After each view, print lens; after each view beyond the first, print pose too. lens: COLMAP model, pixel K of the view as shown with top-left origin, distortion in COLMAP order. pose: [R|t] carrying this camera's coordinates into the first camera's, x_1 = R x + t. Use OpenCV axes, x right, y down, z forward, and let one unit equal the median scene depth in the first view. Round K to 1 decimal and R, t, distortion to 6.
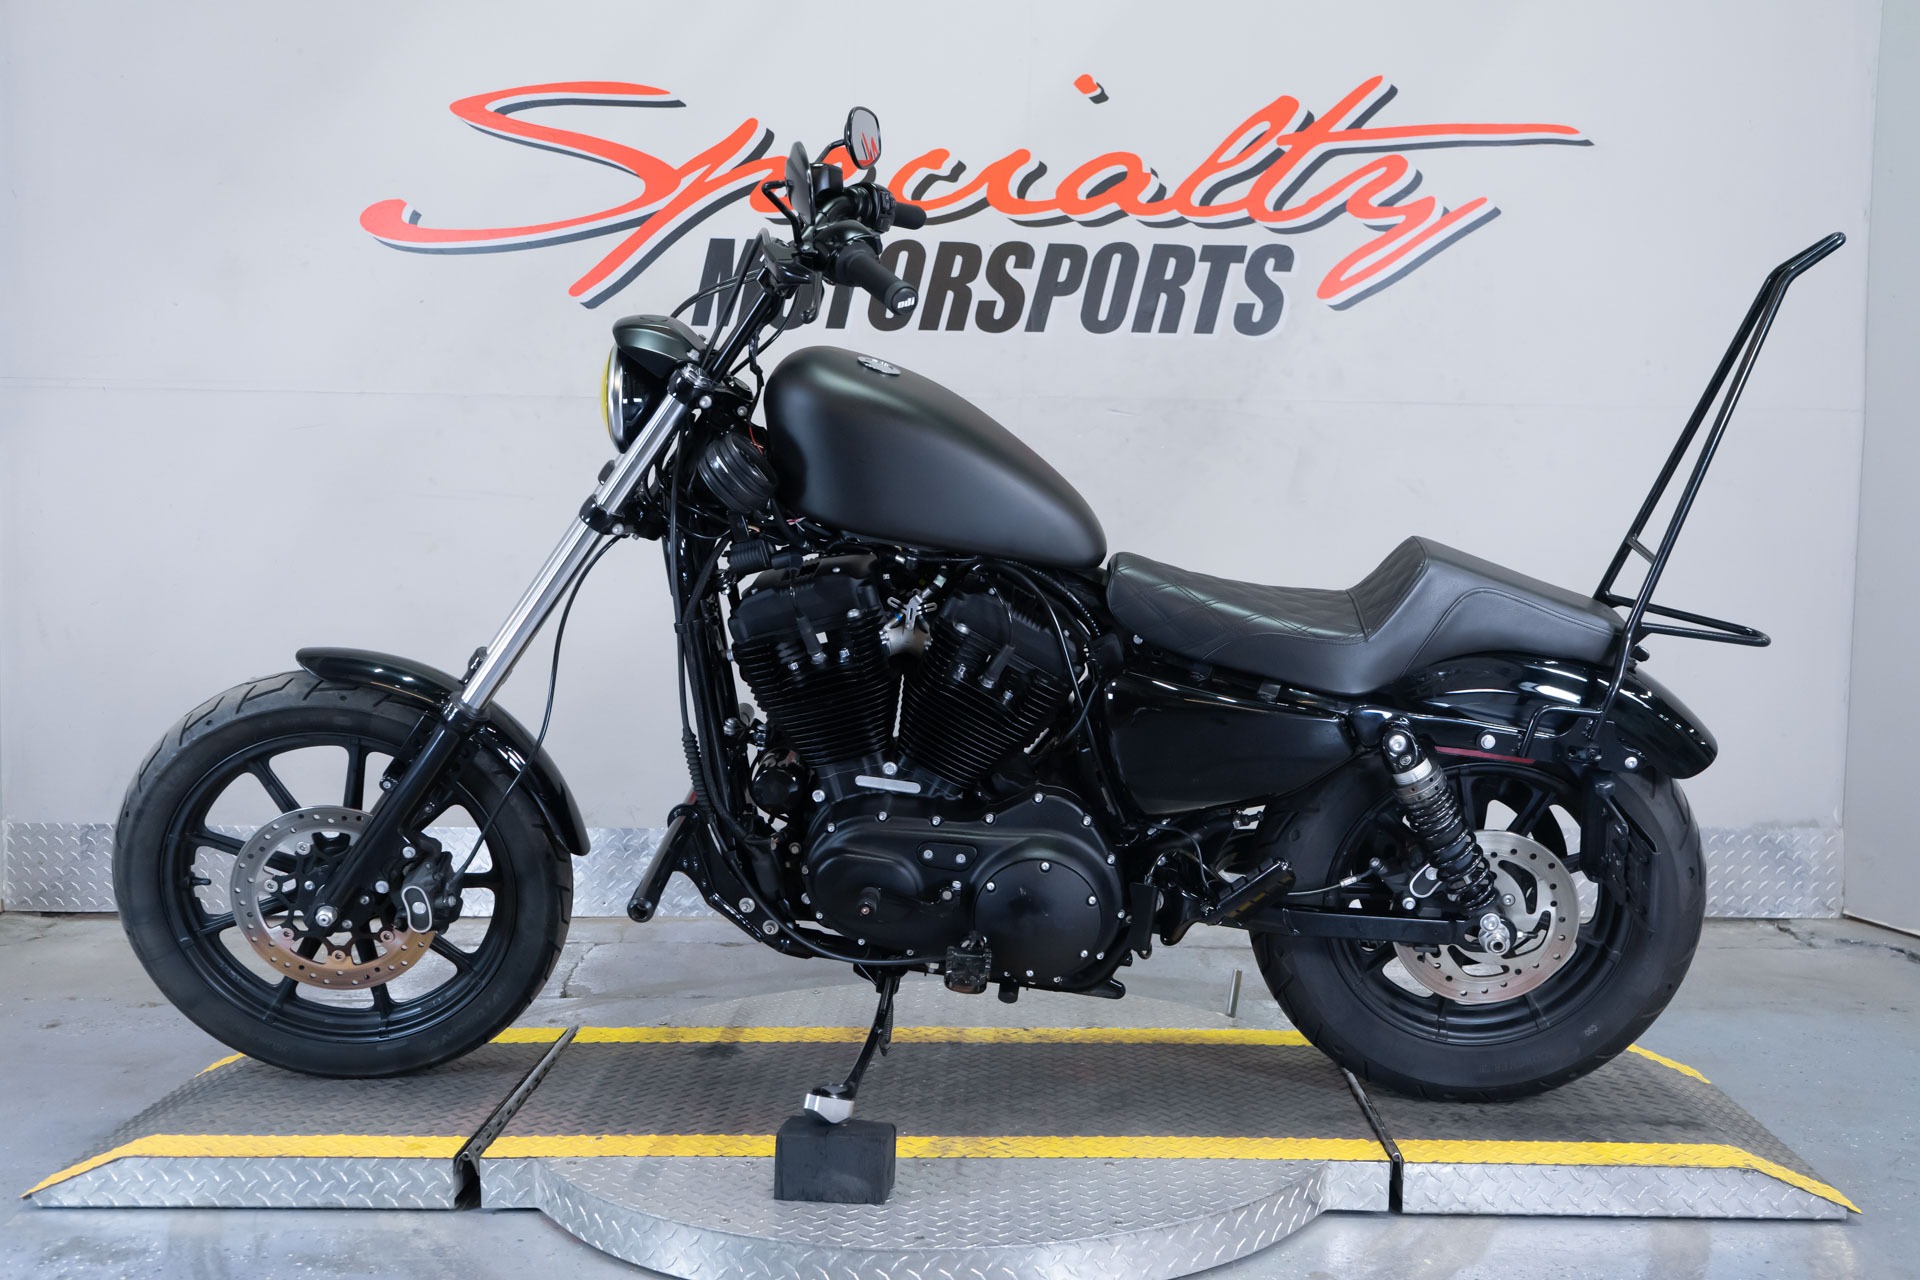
lens RADIAL K [[1932.9, 0, 960.0], [0, 1932.9, 640.0], [0, 0, 1]] dist [0.007342, 0.007738]
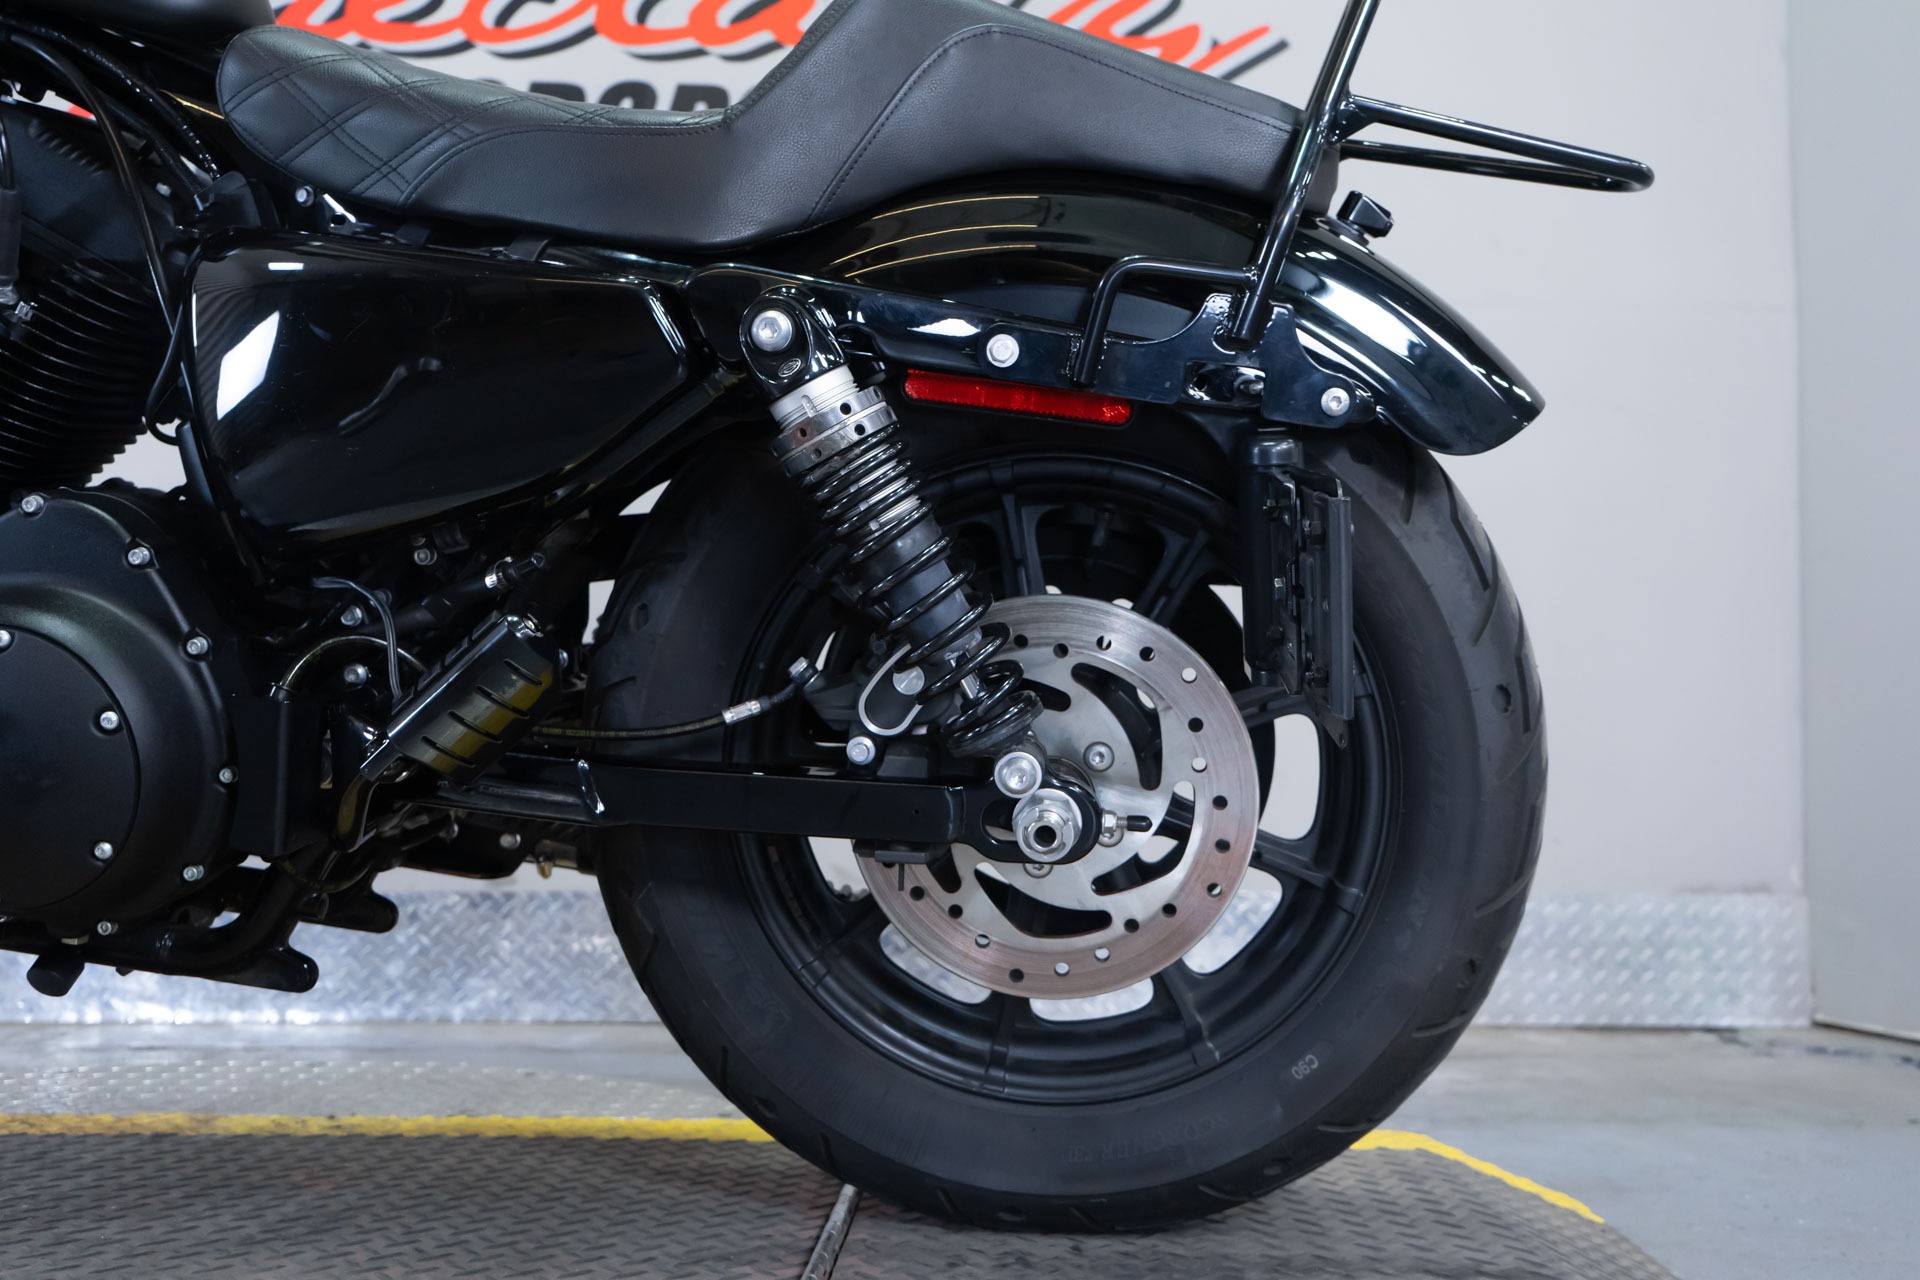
lens RADIAL K [[1786.6, 0, 960.0], [0, 1786.6, 640.0], [0, 0, 1]] dist [-0.003726, 0.011861]
pose [[0.999990, 0.004366, -0.001027, 0.241350], [-0.004469, 0.988995, -0.147883, 0.162905], [0.000370, 0.147887, 0.989004, 0.557507]]
